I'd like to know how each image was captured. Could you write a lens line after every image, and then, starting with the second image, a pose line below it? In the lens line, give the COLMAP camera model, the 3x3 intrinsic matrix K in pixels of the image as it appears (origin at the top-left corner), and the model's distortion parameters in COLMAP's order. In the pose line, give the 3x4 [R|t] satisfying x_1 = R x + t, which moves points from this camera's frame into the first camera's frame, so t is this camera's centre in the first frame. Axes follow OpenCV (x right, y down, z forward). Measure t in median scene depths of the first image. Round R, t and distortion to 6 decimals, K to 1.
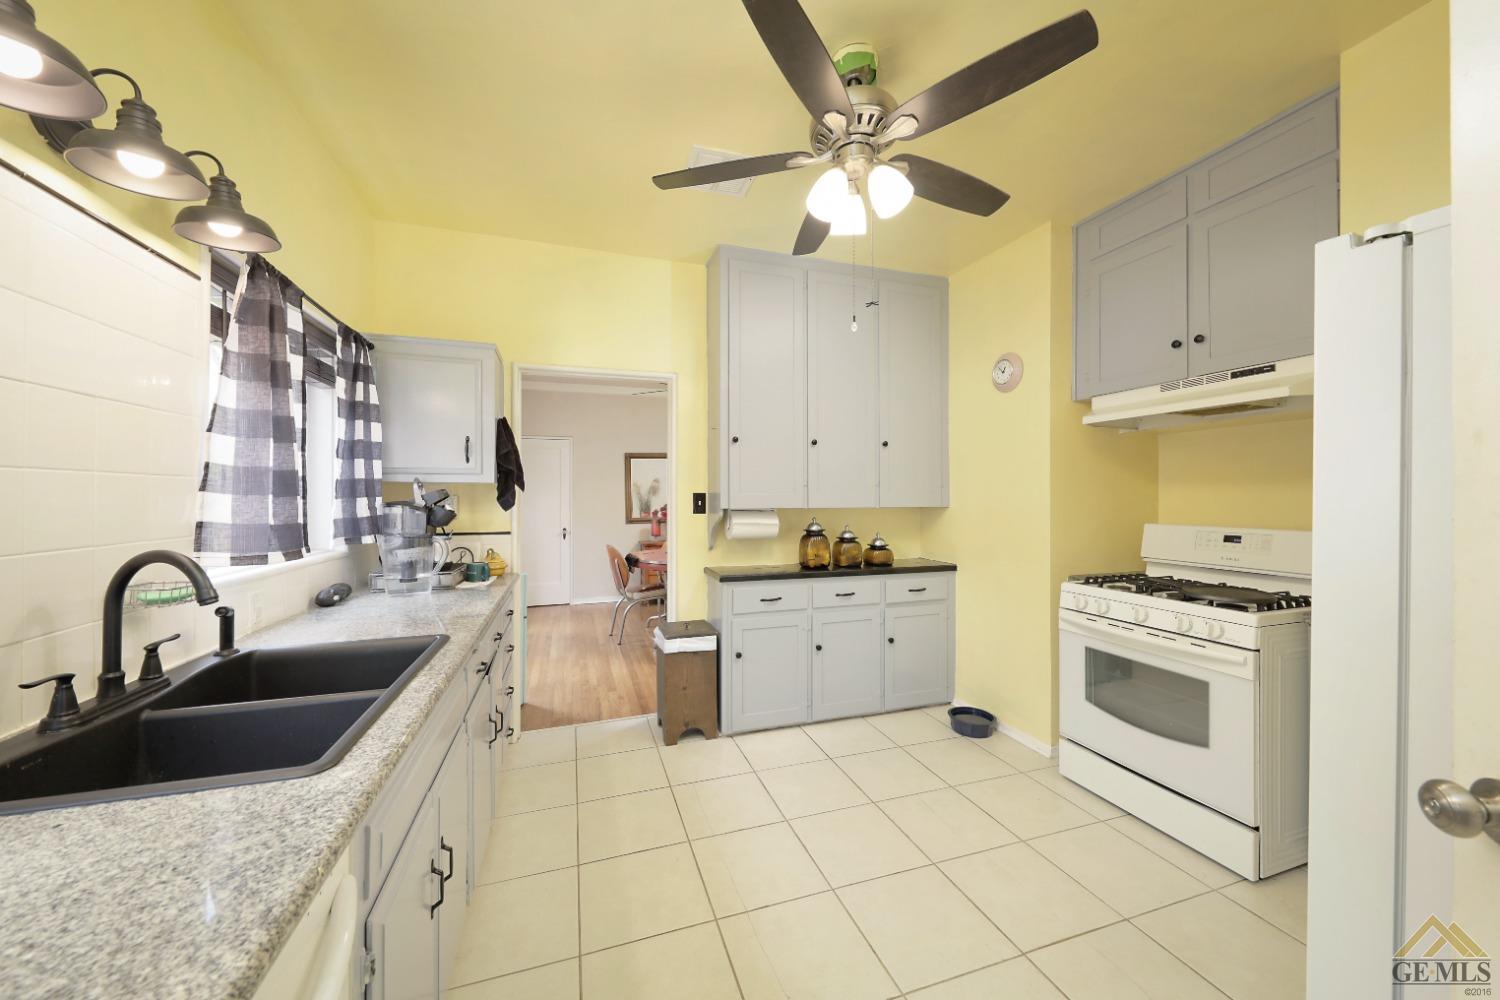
lens RADIAL K [[550.4, 0, 750.0], [0, 550.4, 493.1], [0, 0, 1]] dist [0.006931, -0.000372]
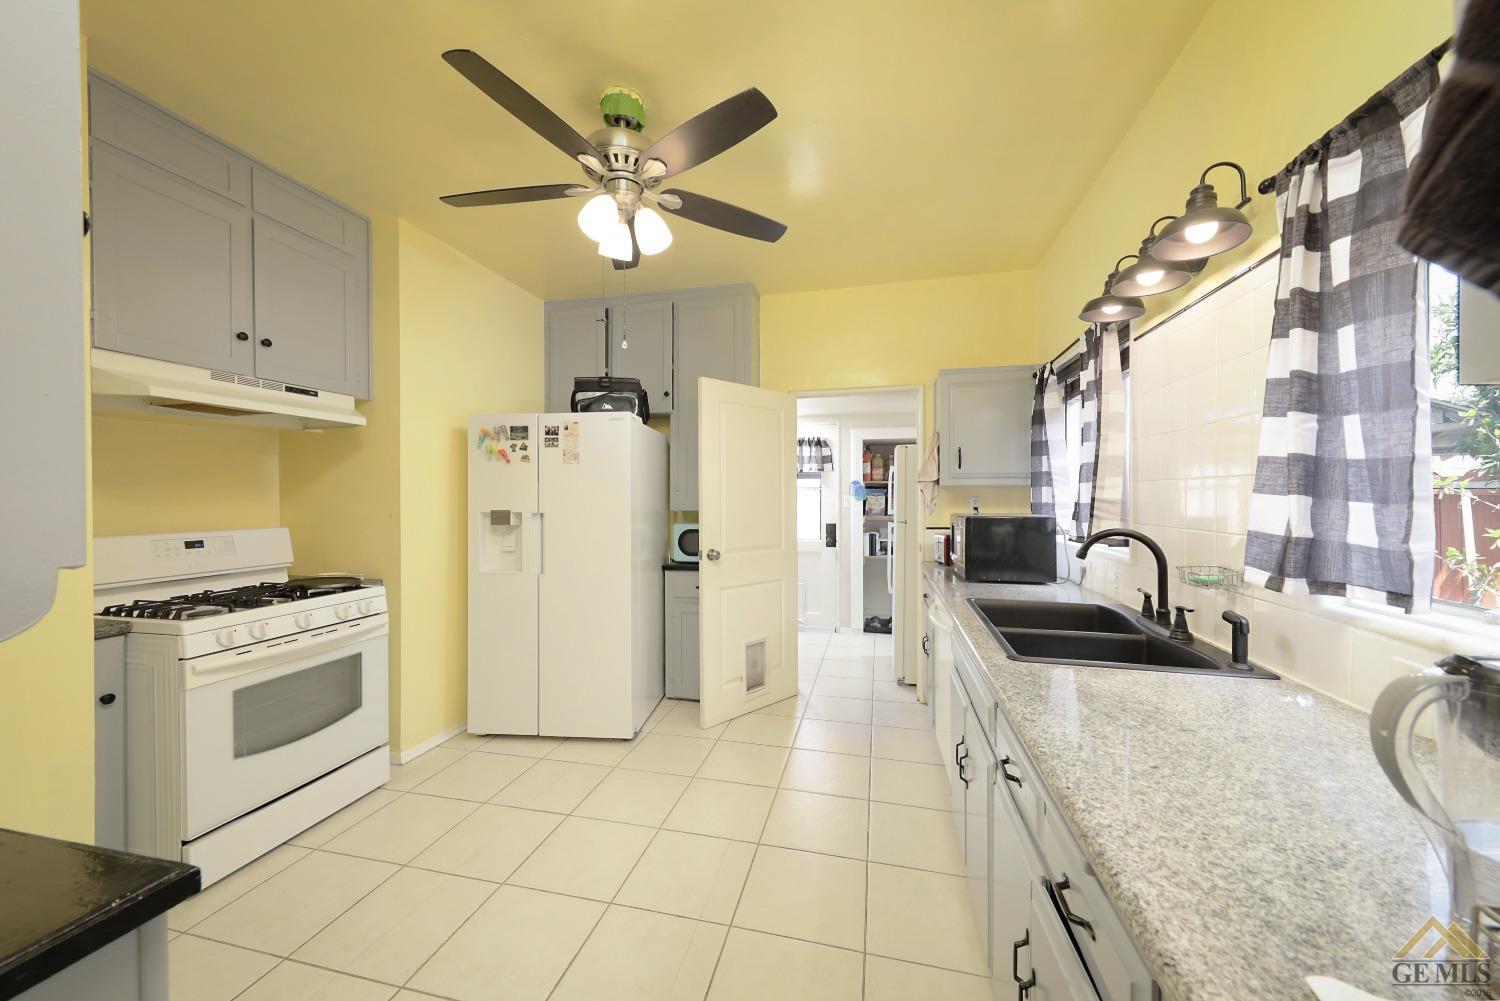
lens RADIAL K [[550.4, 0, 750.8], [0, 550.4, 504.4], [0, 0, 1]] dist [0.006931, -0.000372]
pose [[-0.852572, -0.002377, 0.522605, -0.473198], [0.000823, 0.999982, 0.005892, 0.010352], [-0.522610, 0.005453, -0.852555, 1.418600]]
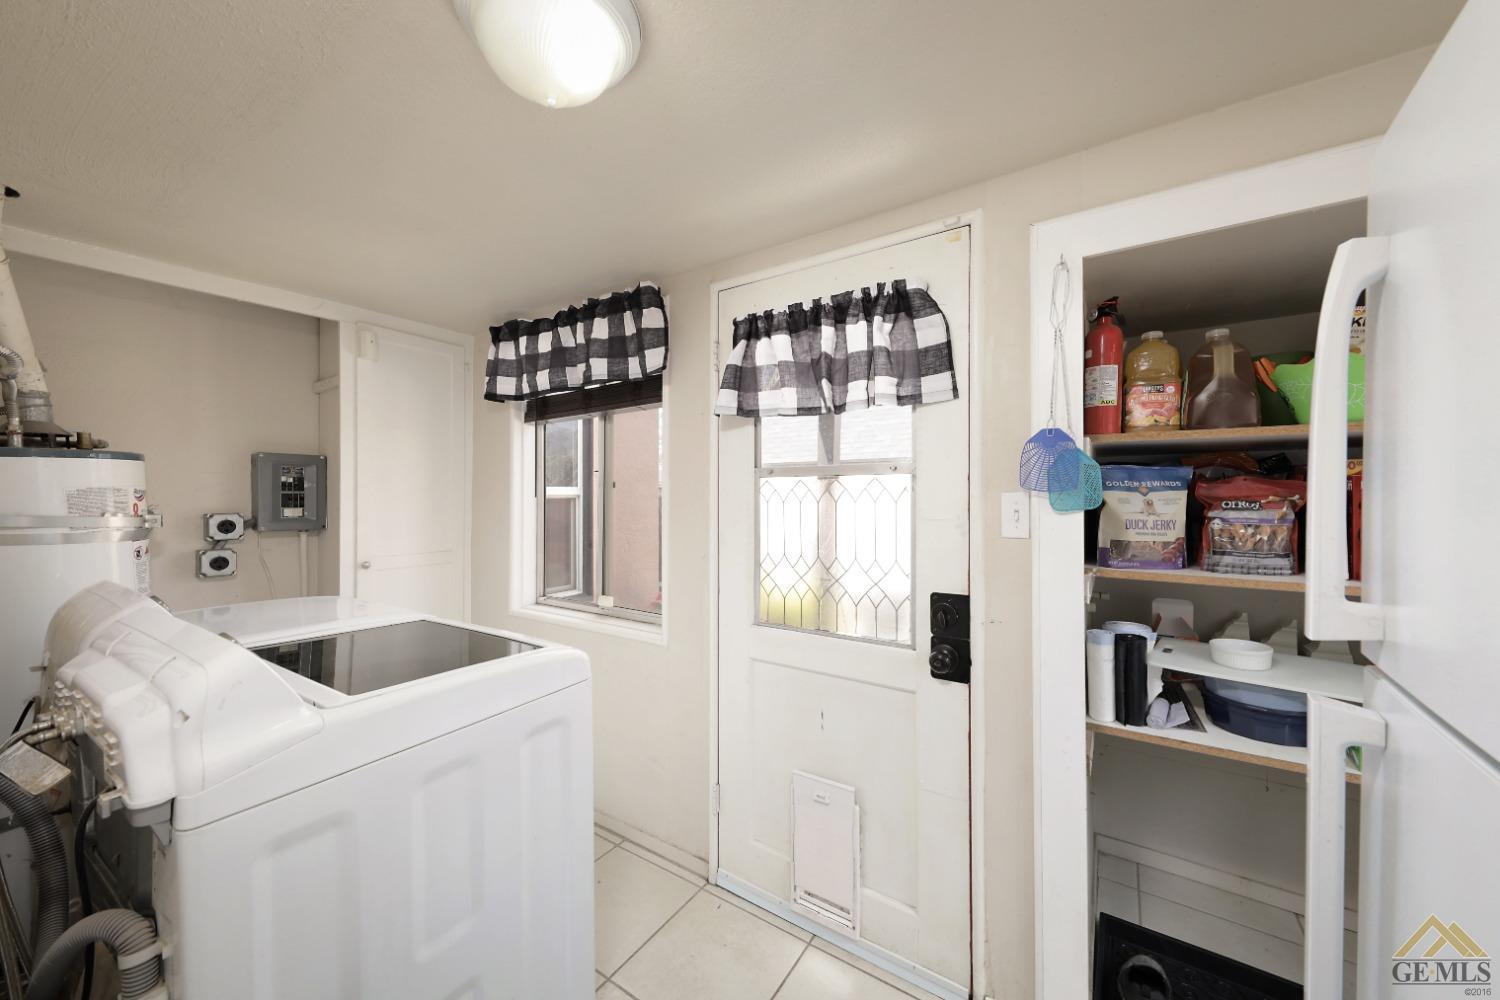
lens RADIAL K [[550.4, 0, 746.3], [0, 550.4, 495.1], [0, 0, 1]] dist [0.006931, -0.000372]
pose [[-0.611019, 0.003257, 0.791609, -0.264723], [0.005581, 0.999984, 0.000193, 0.003192], [-0.791596, 0.004536, -0.611028, 0.835192]]
